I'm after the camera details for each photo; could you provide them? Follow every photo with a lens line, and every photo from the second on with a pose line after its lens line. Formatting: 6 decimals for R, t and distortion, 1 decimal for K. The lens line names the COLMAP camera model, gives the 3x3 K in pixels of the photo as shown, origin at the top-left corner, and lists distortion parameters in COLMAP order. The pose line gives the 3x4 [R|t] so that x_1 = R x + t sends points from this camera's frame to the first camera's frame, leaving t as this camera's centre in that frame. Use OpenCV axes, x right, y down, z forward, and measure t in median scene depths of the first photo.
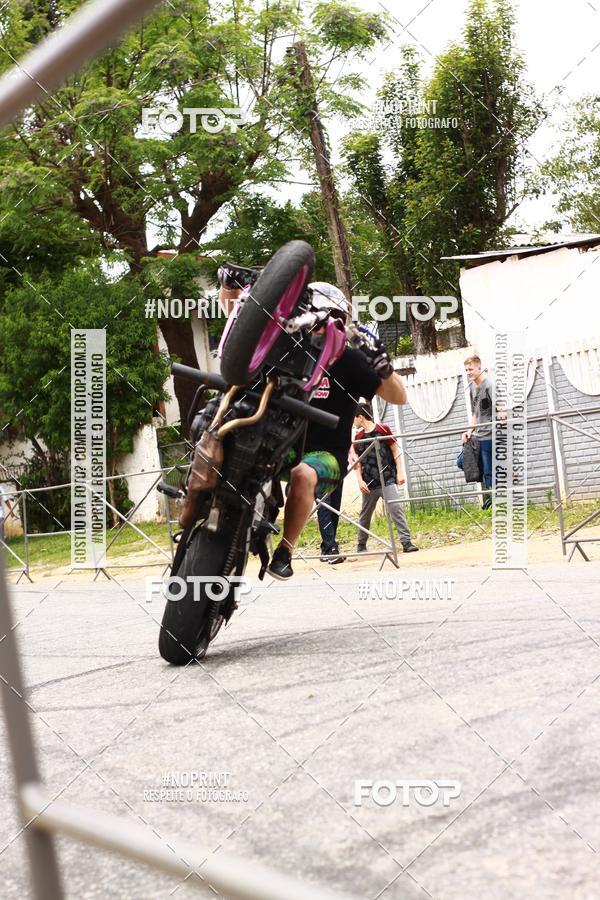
lens RADIAL K [[2103.6, 0, 301.0], [0, 2103.6, 447.1], [0, 0, 1]] dist [-0.038008, -0.183880]
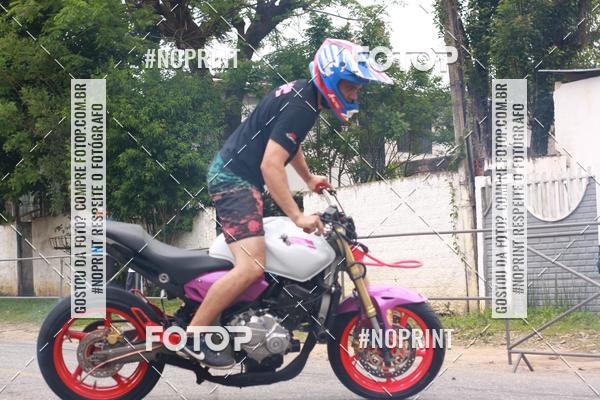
lens RADIAL K [[1465.5, 0, 299.8], [0, 1465.5, 200.2], [0, 0, 1]] dist [-0.074834, 1.054621]
pose [[0.993341, 0.095410, 0.064573, -0.076542], [-0.092663, 0.994712, -0.044293, 0.015323], [-0.068458, 0.038014, 0.996930, 0.234232]]
